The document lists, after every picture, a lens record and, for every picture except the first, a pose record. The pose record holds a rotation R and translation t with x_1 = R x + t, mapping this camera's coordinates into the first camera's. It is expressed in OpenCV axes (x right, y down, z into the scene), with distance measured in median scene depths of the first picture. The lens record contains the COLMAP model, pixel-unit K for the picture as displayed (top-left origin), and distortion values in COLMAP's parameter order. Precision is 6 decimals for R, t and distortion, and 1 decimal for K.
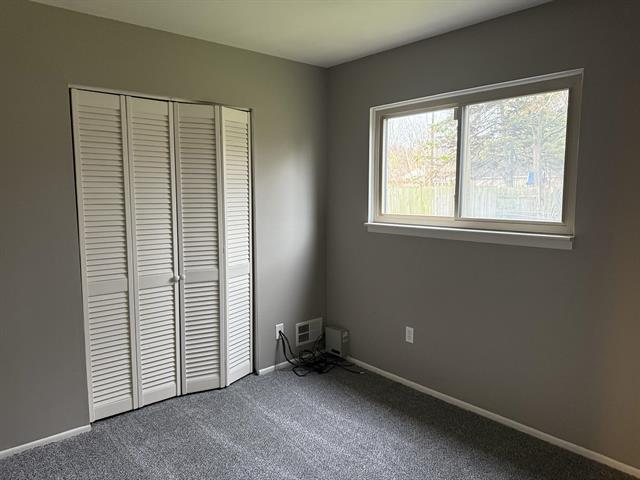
lens RADIAL K [[451.2, 0, 319.0], [0, 451.2, 246.8], [0, 0, 1]] dist [0.071533, -0.081153]
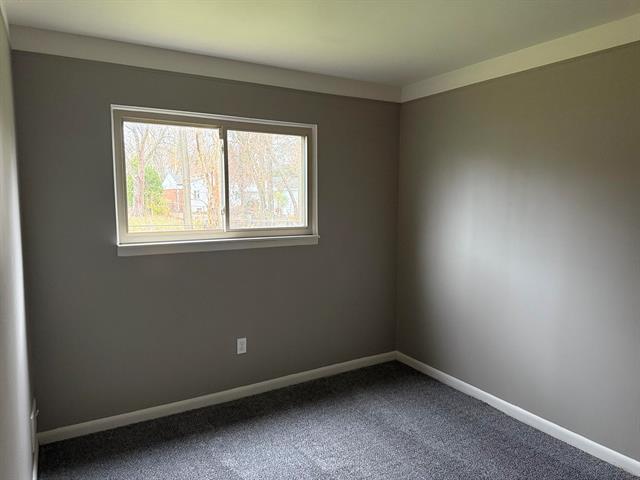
lens RADIAL K [[451.2, 0, 317.5], [0, 451.2, 236.3], [0, 0, 1]] dist [0.071533, -0.081153]
pose [[0.164321, -0.081456, 0.983038, -0.738359], [0.132641, 0.989358, 0.059808, -0.086271], [-0.977448, 0.120563, 0.173376, 0.613705]]
